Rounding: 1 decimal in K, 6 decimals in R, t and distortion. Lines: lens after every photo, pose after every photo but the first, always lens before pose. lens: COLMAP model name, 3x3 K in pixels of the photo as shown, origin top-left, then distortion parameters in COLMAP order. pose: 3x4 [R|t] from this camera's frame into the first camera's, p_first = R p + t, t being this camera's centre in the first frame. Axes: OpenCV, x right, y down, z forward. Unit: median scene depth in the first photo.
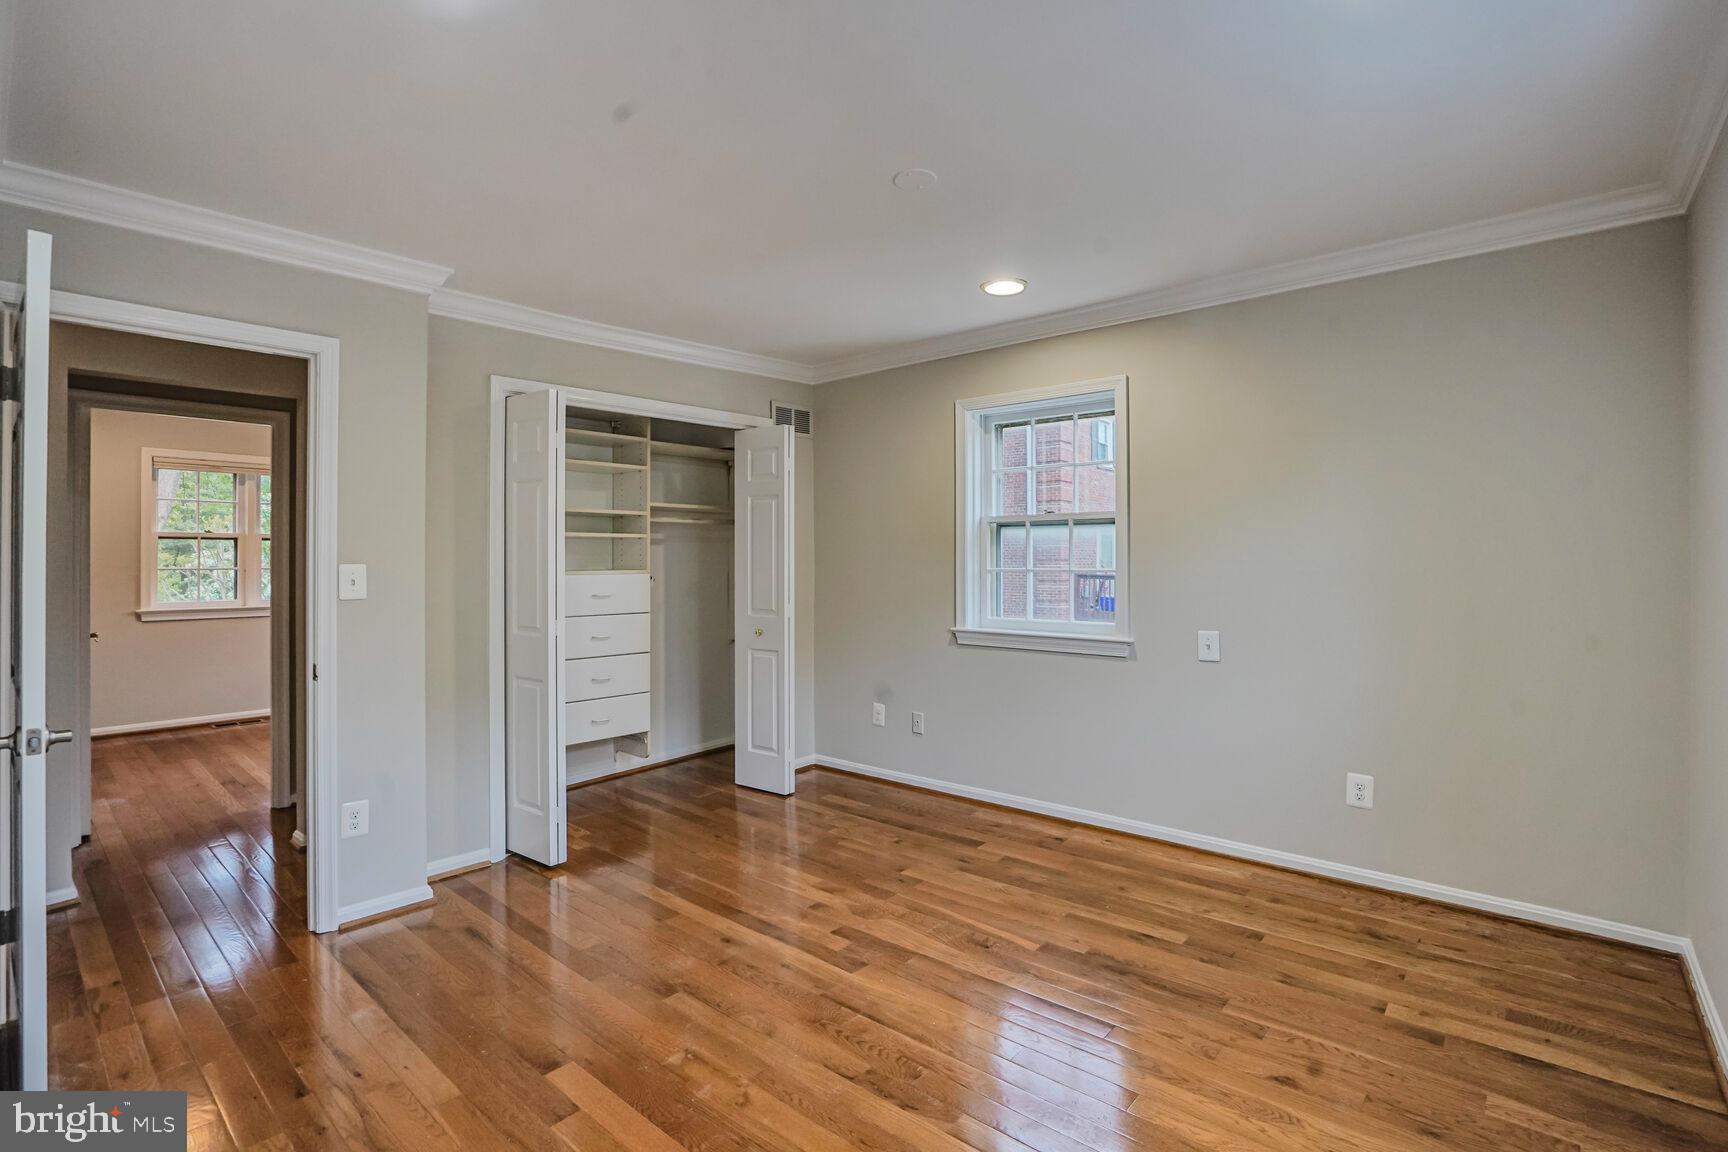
lens RADIAL K [[812.4, 0, 871.9], [0, 812.4, 554.3], [0, 0, 1]] dist [-0.041897, 0.014705]
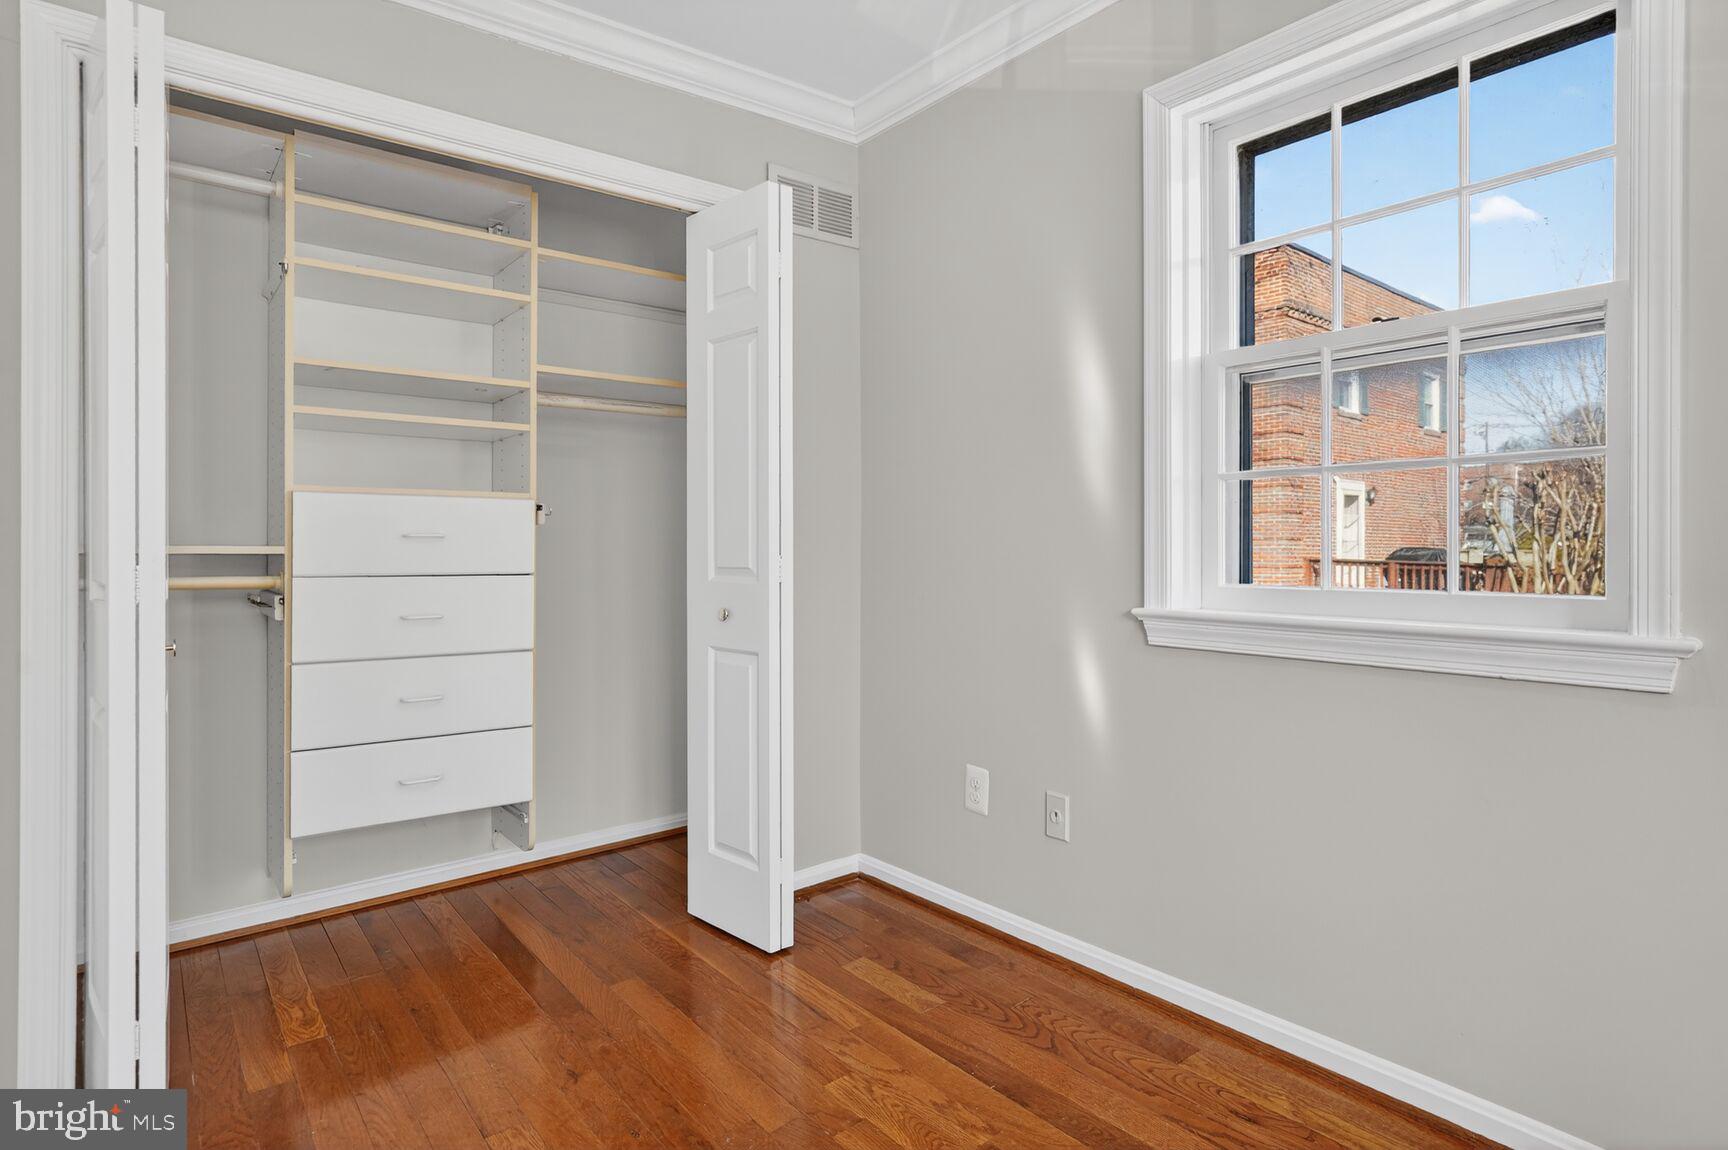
lens RADIAL K [[939.6, 0, 856.2], [0, 939.6, 551.8], [0, 0, 1]] dist [-0.018264, 0.000110]
pose [[0.981985, 0.003159, -0.188931, 0.055807], [-0.001253, 0.999947, 0.010205, 0.064762], [0.188953, -0.009784, 0.981937, 0.565314]]
